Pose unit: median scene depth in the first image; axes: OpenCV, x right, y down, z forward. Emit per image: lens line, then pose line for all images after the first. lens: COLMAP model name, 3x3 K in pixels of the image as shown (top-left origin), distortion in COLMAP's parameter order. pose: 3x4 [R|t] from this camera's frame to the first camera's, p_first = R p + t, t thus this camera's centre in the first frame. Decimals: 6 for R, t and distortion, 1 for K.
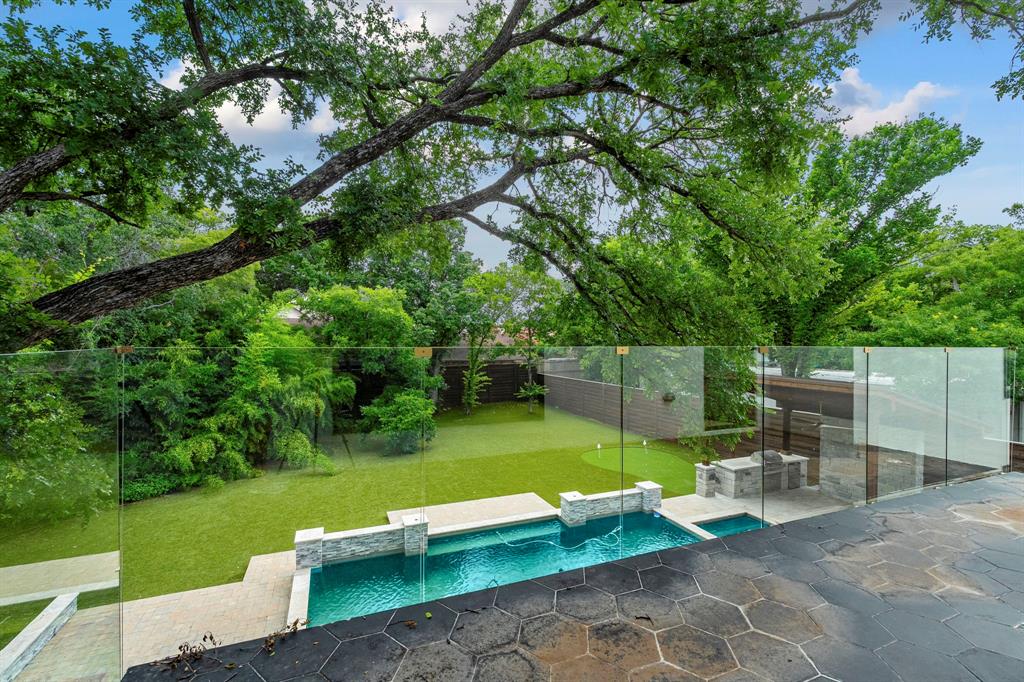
lens RADIAL K [[441.8, 0, 512.0], [0, 441.8, 341.0], [0, 0, 1]] dist [-0.000905, -0.000187]
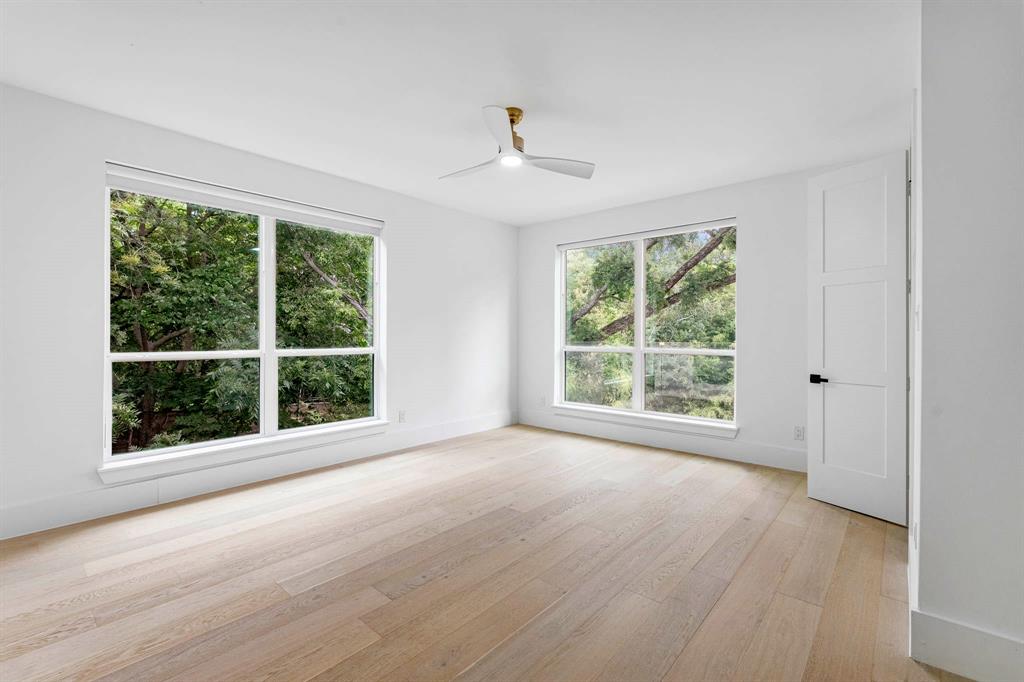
lens RADIAL K [[441.8, 0, 512.0], [0, 441.8, 341.0], [0, 0, 1]] dist [-0.000905, -0.000187]
pose [[0.436918, 0.003900, -0.899493, 0.309657], [-0.007527, 0.999971, 0.000679, 0.001566], [0.899470, 0.006473, 0.436935, -0.206490]]
